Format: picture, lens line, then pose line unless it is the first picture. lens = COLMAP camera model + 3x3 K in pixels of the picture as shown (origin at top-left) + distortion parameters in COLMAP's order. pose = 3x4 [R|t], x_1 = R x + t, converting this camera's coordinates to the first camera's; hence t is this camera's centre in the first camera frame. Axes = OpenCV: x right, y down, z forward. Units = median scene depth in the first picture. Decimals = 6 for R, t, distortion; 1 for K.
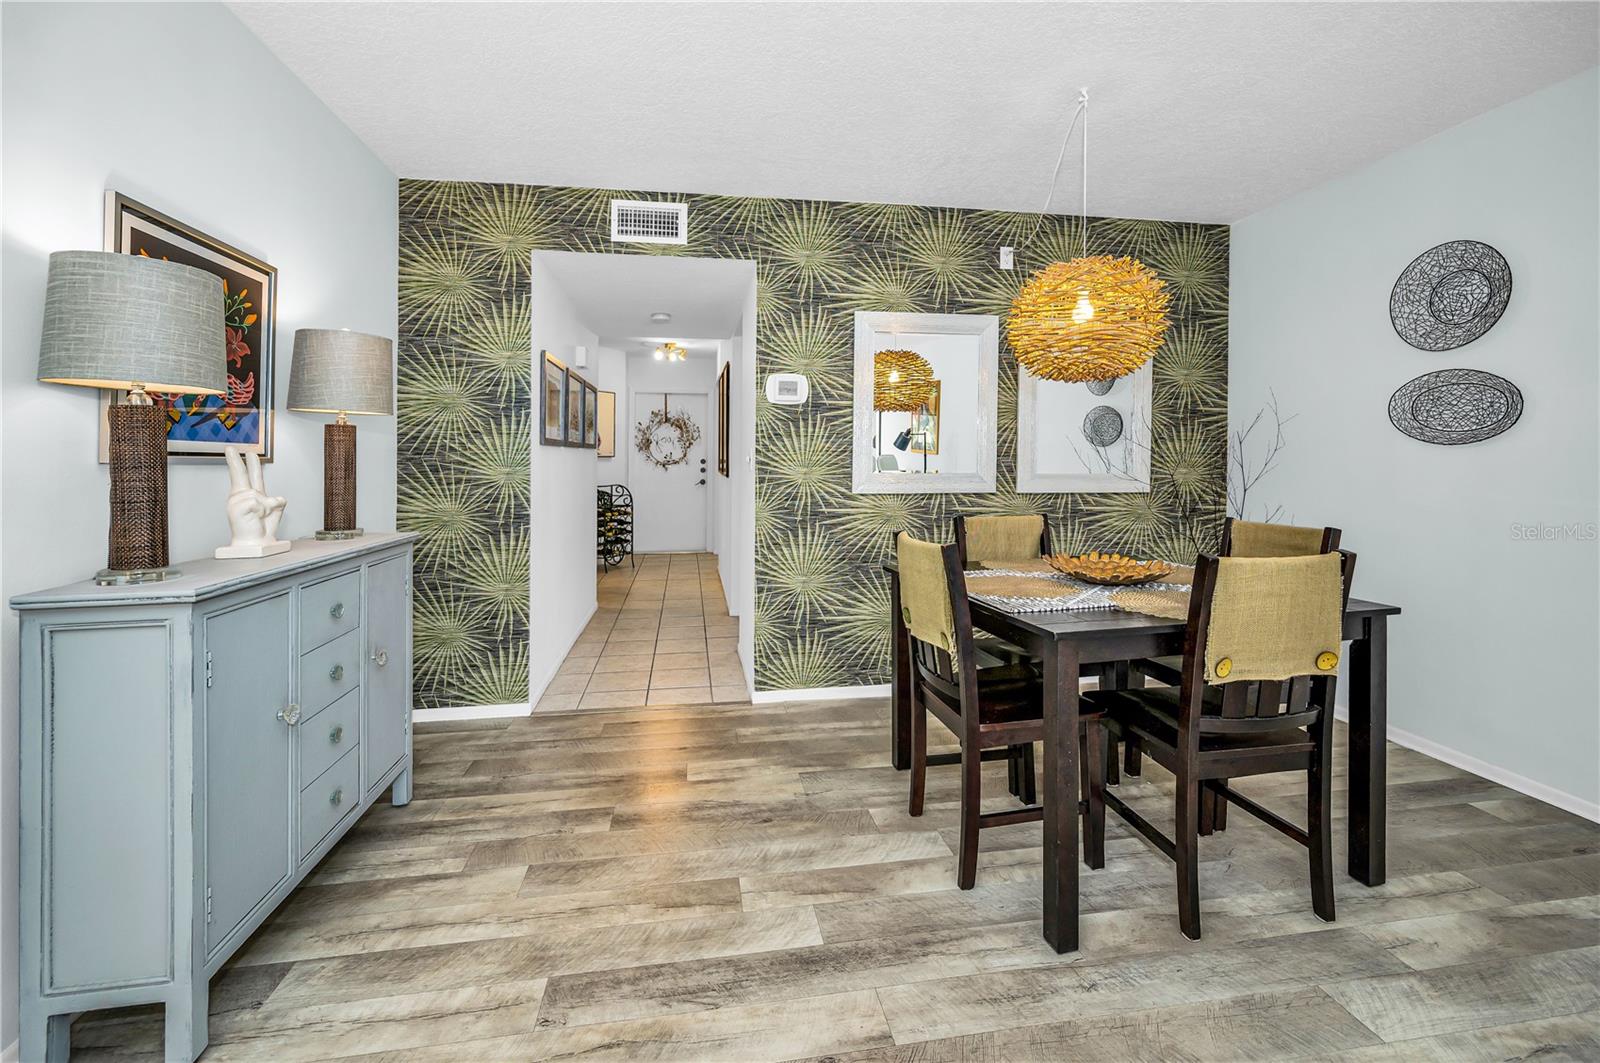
lens RADIAL K [[649.9, 0, 780.4], [0, 649.9, 446.8], [0, 0, 1]] dist [-0.002930, -0.000420]
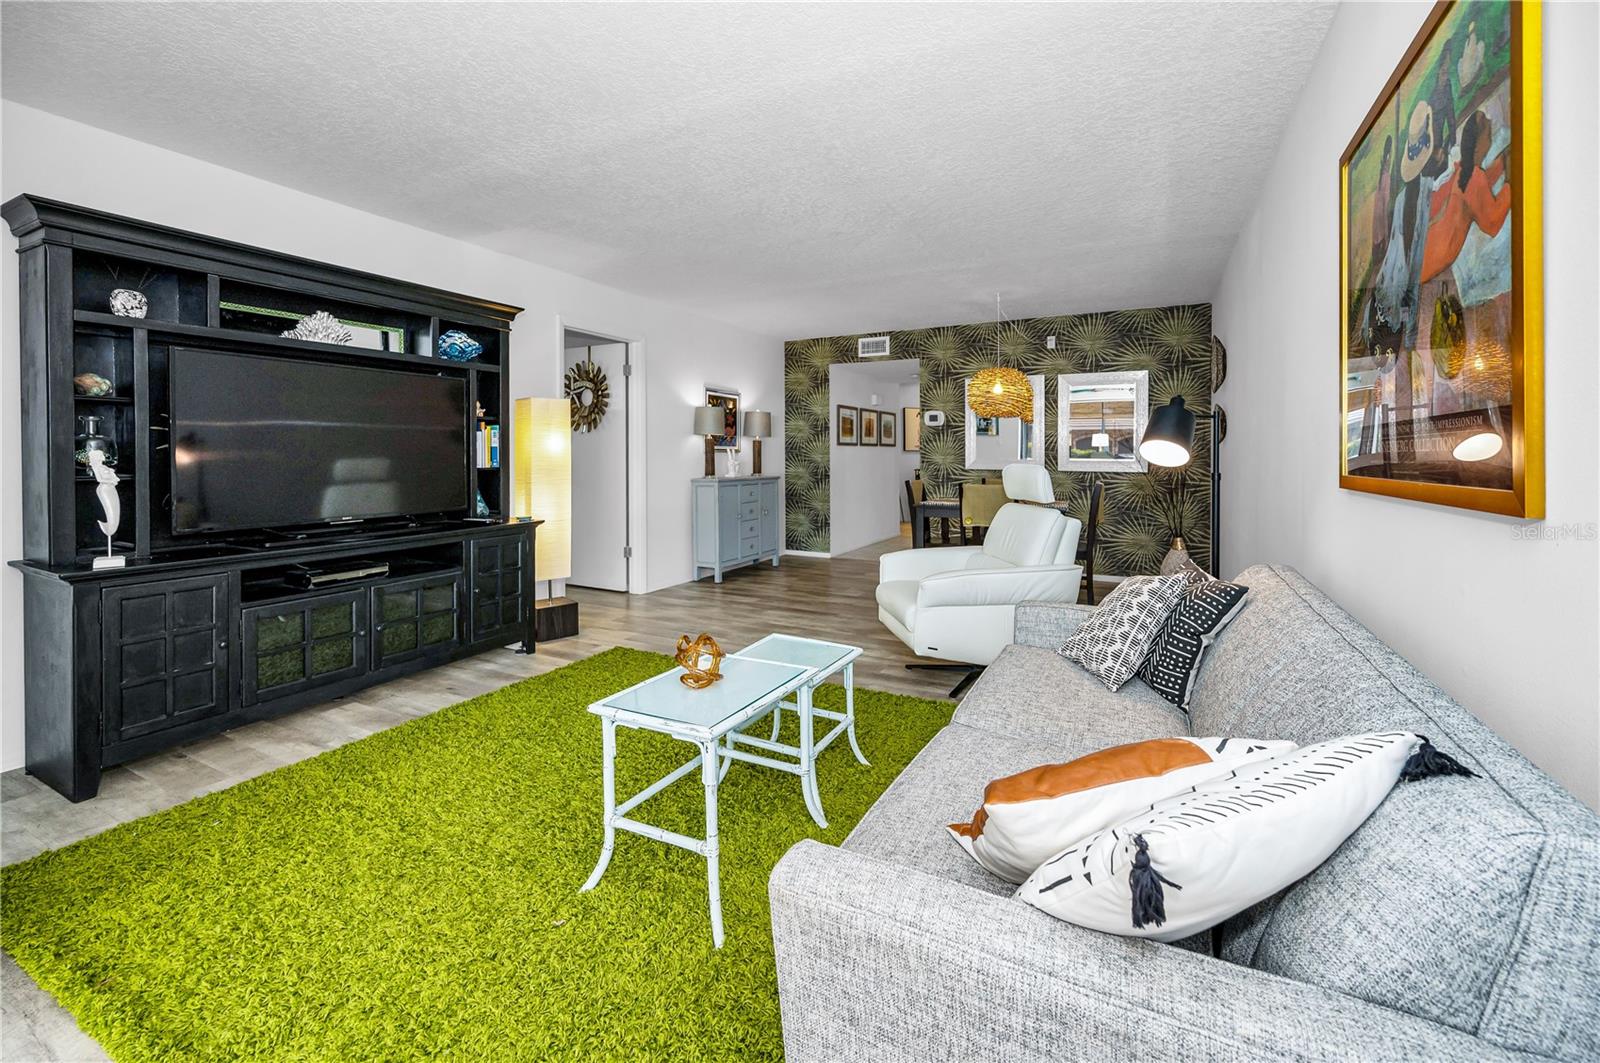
lens RADIAL K [[649.9, 0, 819.4], [0, 649.9, 434.7], [0, 0, 1]] dist [-0.002930, -0.000420]
pose [[0.810883, -0.013861, -0.585044, 0.972181], [0.007911, 0.999888, -0.012726, -0.013407], [0.585155, 0.005691, 0.810901, -0.949057]]
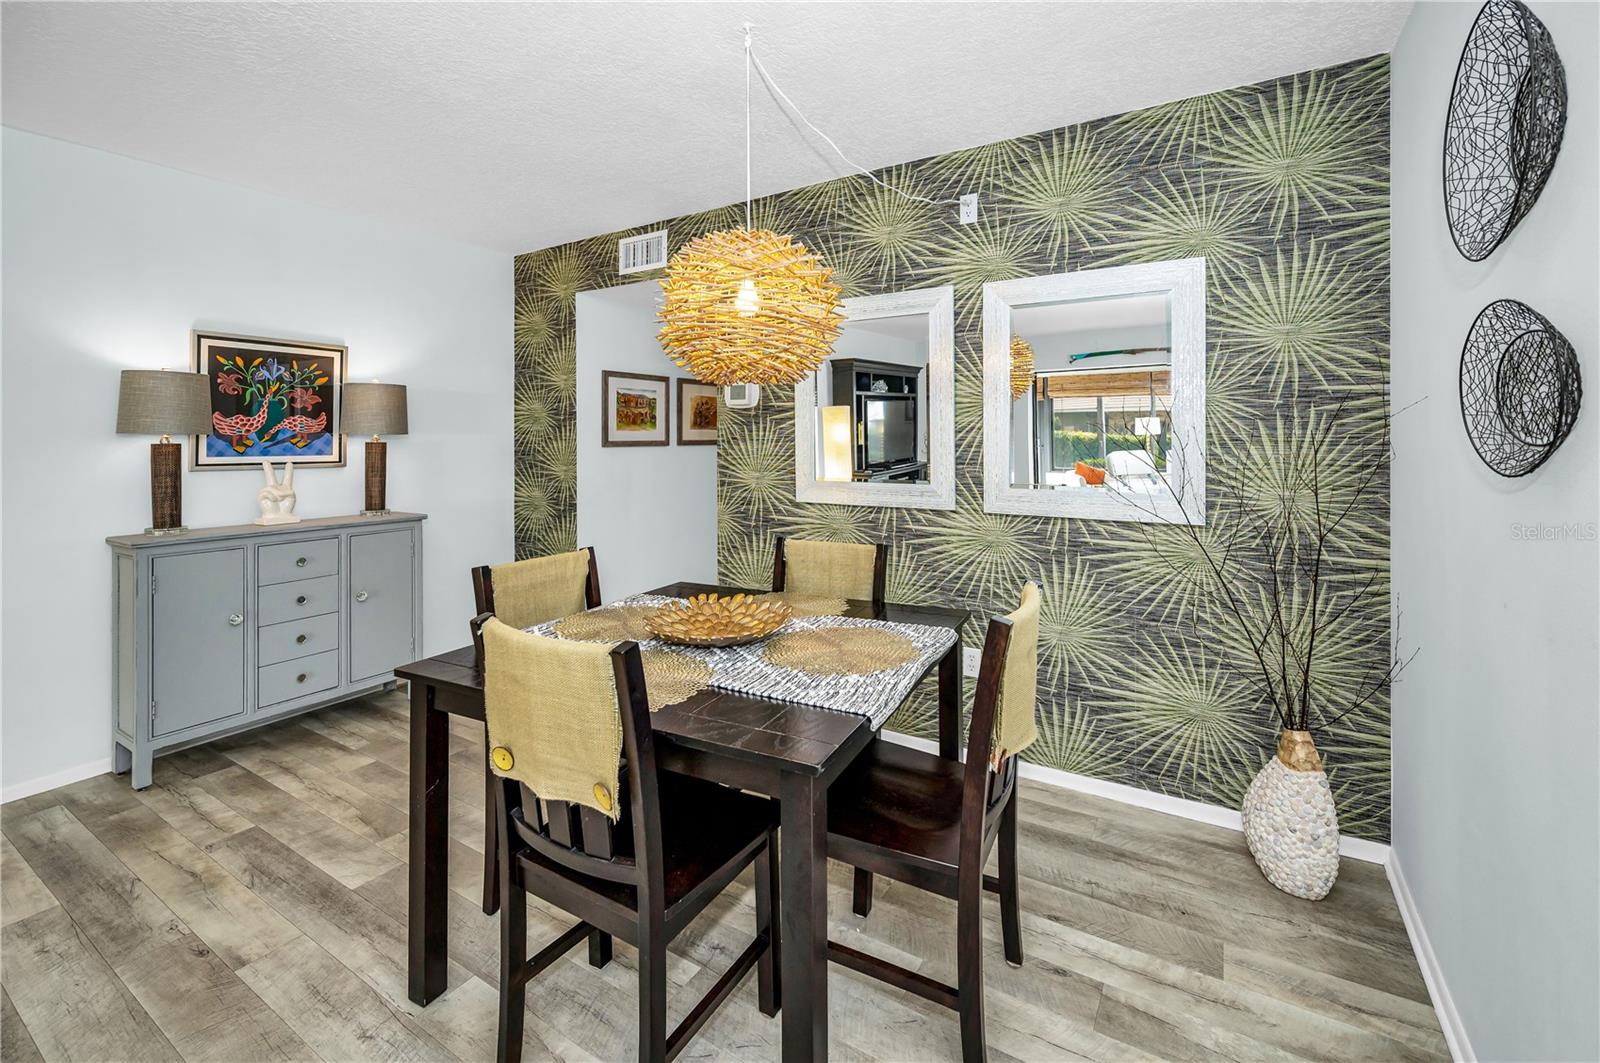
lens RADIAL K [[649.9, 0, 825.3], [0, 649.9, 423.7], [0, 0, 1]] dist [-0.002930, -0.000420]
pose [[0.782011, -0.016522, -0.623045, 0.761215], [0.015344, 0.999856, -0.007256, -0.033725], [0.623075, -0.003886, 0.782152, 0.312044]]
